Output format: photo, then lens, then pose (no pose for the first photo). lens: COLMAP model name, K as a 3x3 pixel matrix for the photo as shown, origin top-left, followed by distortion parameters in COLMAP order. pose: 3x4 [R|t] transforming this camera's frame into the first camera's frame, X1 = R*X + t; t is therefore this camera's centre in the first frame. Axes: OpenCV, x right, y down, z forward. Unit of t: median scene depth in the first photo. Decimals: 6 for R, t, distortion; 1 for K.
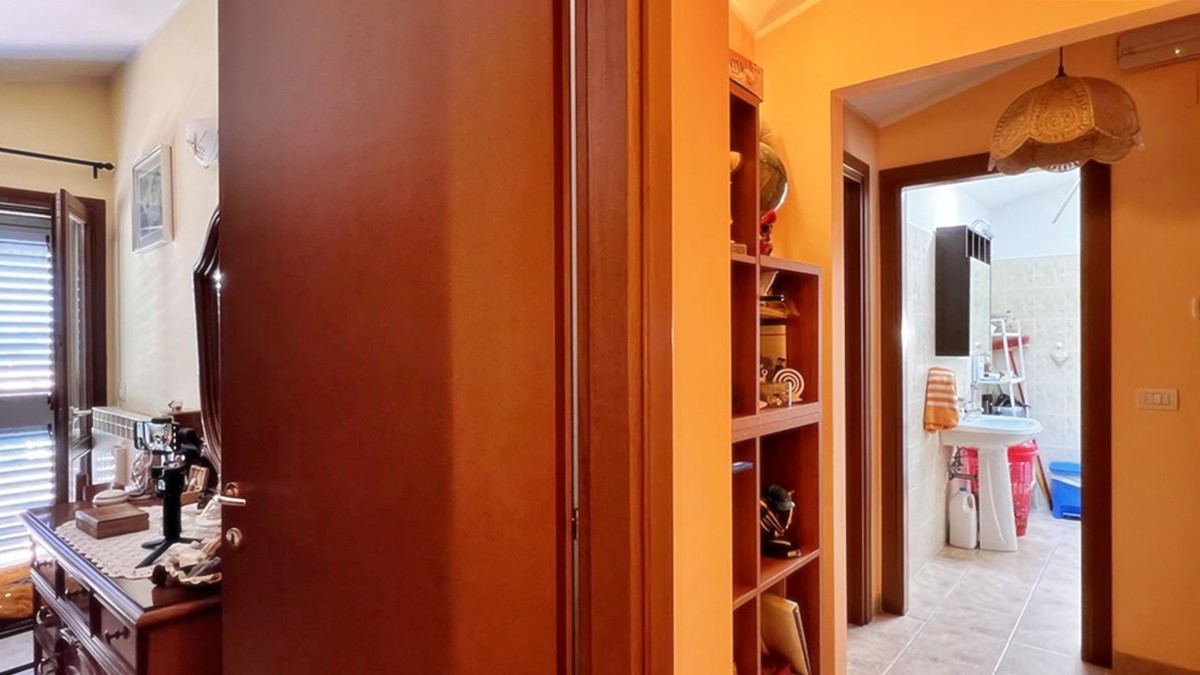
lens RADIAL K [[642.8, 0, 600.8], [0, 642.8, 341.8], [0, 0, 1]] dist [-0.004715, 0.000400]
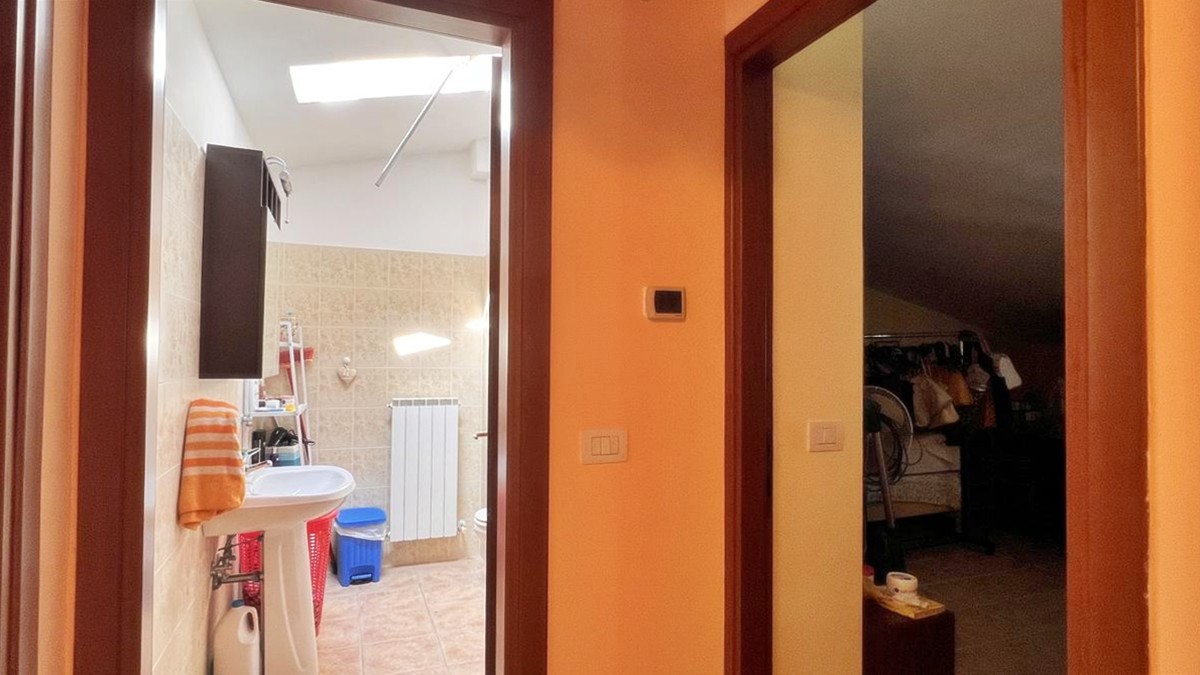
lens RADIAL K [[642.8, 0, 601.0], [0, 642.8, 342.1], [0, 0, 1]] dist [-0.004715, 0.000400]
pose [[0.460696, 0.030665, 0.887028, 0.187825], [-0.008493, 0.999510, -0.030142, 0.004654], [-0.887517, 0.006353, 0.460731, 0.430935]]
